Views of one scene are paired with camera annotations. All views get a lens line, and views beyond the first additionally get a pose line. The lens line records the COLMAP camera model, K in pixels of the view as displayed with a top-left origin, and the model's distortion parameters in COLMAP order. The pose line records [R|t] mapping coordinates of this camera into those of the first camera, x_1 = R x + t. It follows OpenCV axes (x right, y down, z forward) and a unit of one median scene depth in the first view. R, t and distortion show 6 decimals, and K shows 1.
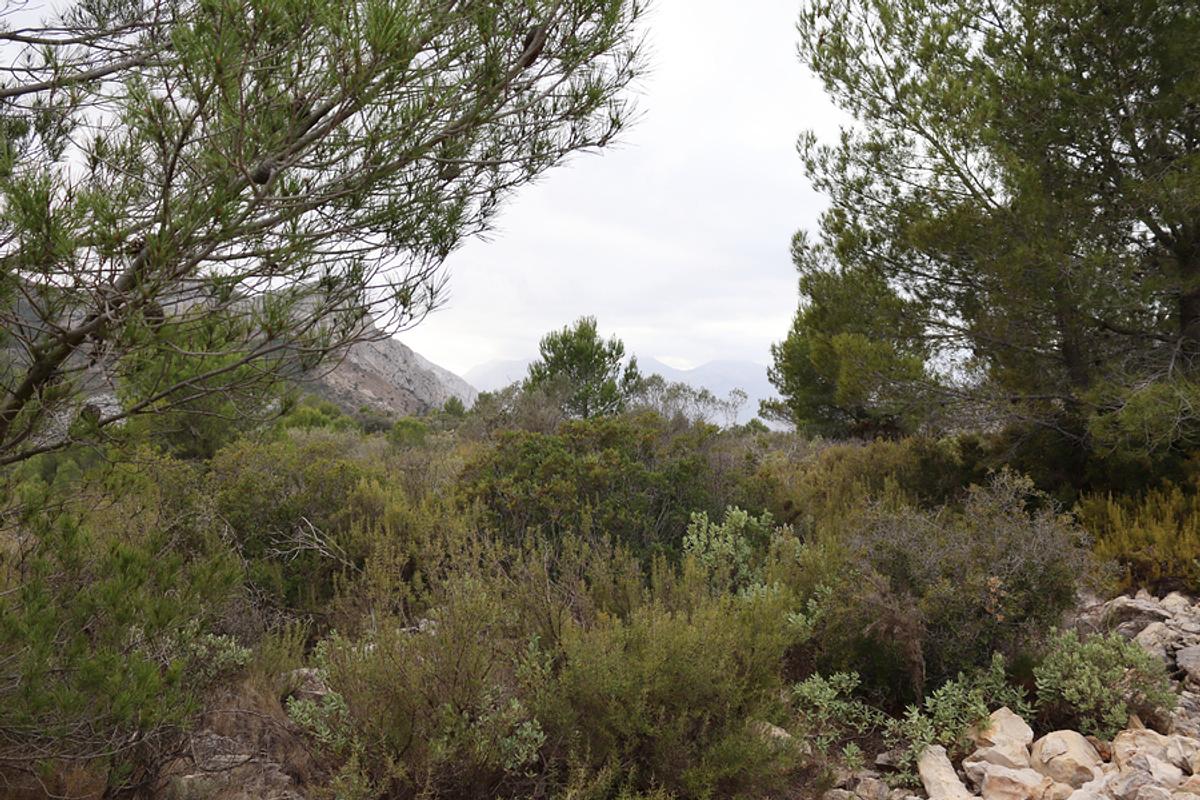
lens RADIAL K [[1012.4, 0, 600.8], [0, 1012.4, 400.4], [0, 0, 1]] dist [-0.162888, 0.150666]
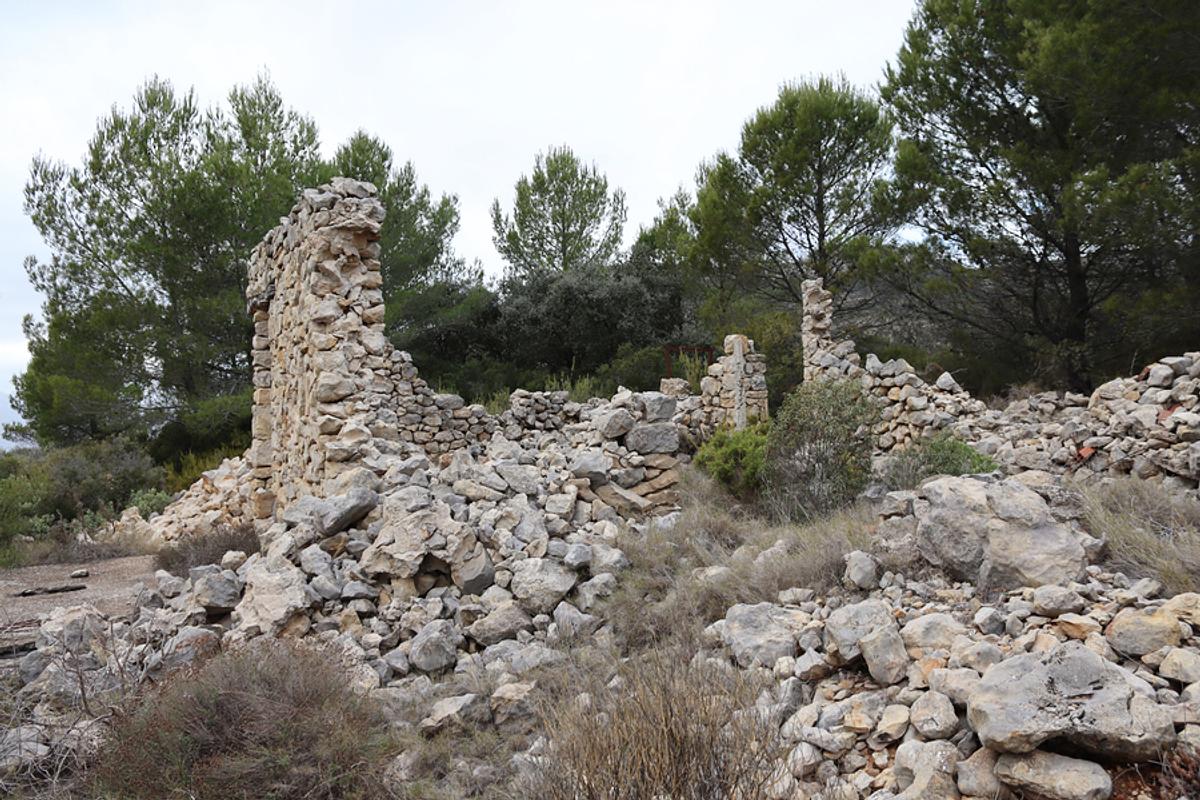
lens RADIAL K [[1012.4, 0, 593.6], [0, 1012.4, 404.2], [0, 0, 1]] dist [-0.162888, 0.150666]
pose [[0.762018, -0.032792, 0.646725, -0.141786], [0.044749, 0.998996, -0.002073, 0.029130], [-0.646008, 0.030520, 0.762720, -0.869431]]
